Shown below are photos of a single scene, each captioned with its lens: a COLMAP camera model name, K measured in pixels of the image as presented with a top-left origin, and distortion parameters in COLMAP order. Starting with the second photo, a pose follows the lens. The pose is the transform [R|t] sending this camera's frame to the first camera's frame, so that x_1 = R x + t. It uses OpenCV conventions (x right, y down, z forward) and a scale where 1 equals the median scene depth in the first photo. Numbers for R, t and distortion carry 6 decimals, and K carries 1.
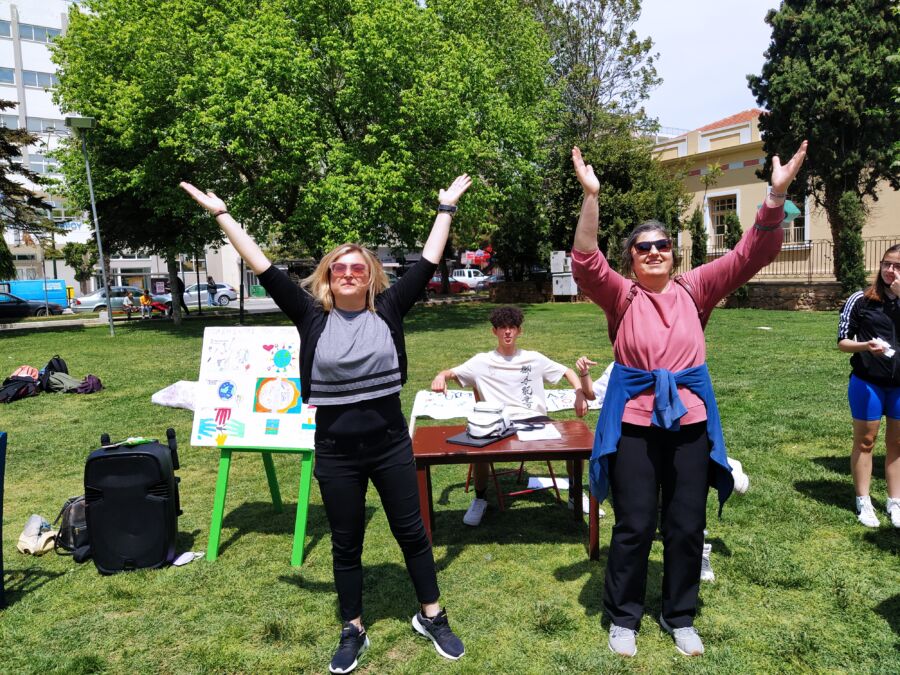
lens RADIAL K [[664.7, 0, 450.0], [0, 664.7, 337.5], [0, 0, 1]] dist [0.039014, -0.046717]
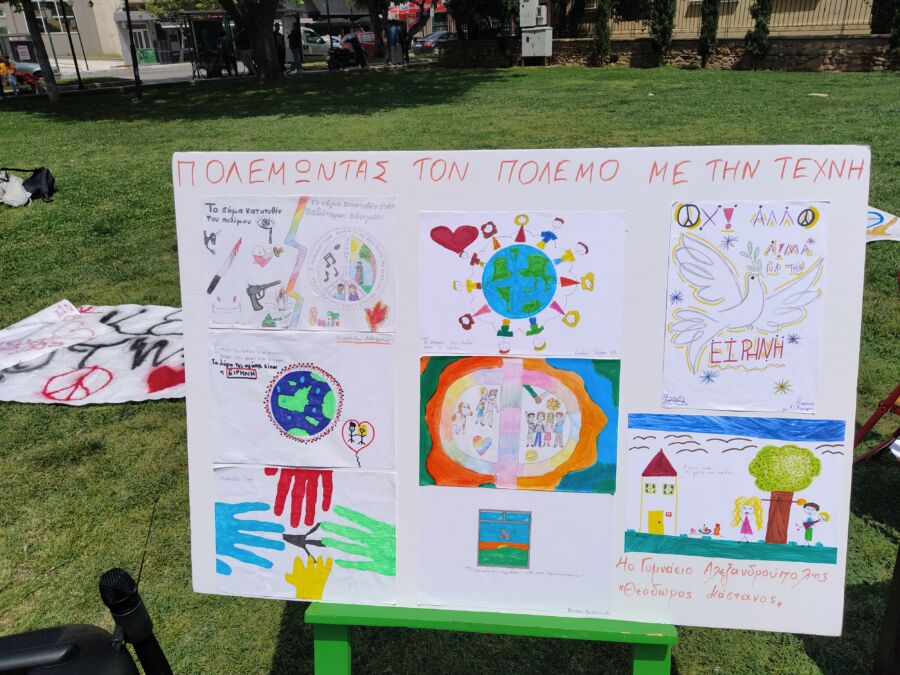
lens RADIAL K [[664.7, 0, 450.0], [0, 664.7, 337.5], [0, 0, 1]] dist [0.039014, -0.046717]
pose [[0.992652, -0.055857, 0.107340, -0.298486], [0.018092, 0.945620, 0.324770, -0.030624], [-0.119643, -0.320442, 0.939682, 0.738173]]
